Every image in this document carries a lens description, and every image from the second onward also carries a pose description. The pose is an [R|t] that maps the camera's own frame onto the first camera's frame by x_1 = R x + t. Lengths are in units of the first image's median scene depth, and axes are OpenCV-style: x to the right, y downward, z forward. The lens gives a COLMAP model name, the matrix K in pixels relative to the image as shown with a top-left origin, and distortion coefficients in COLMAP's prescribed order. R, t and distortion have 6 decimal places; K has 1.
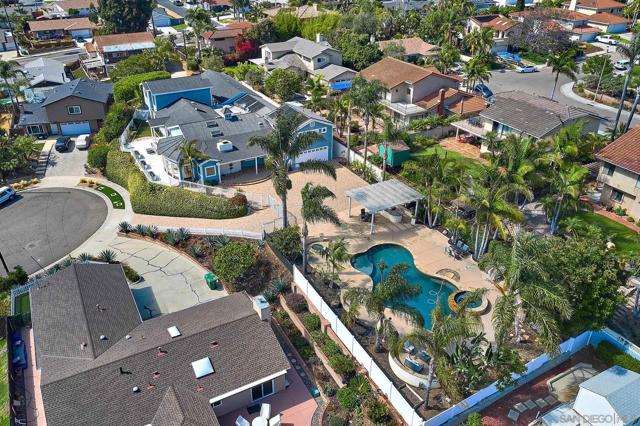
lens RADIAL K [[503.6, 0, 320.0], [0, 503.6, 213.0], [0, 0, 1]] dist [-0.008655, -0.000373]
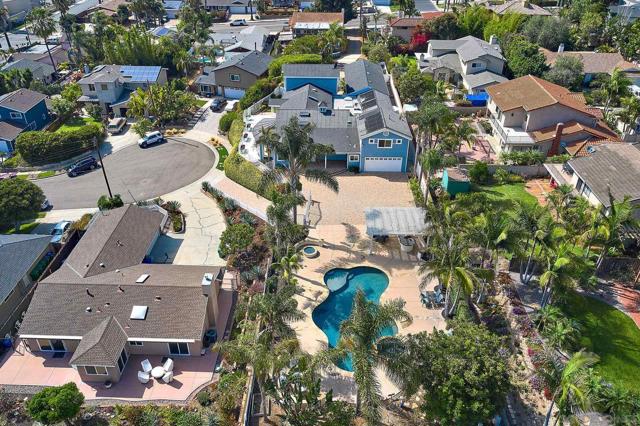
lens RADIAL K [[503.6, 0, 320.0], [0, 503.6, 213.0], [0, 0, 1]] dist [-0.008655, -0.000373]
pose [[0.863065, 0.273682, -0.424520, 0.293284], [-0.251271, 0.961740, 0.109176, -0.085585], [0.438157, 0.012443, 0.898812, 0.032389]]
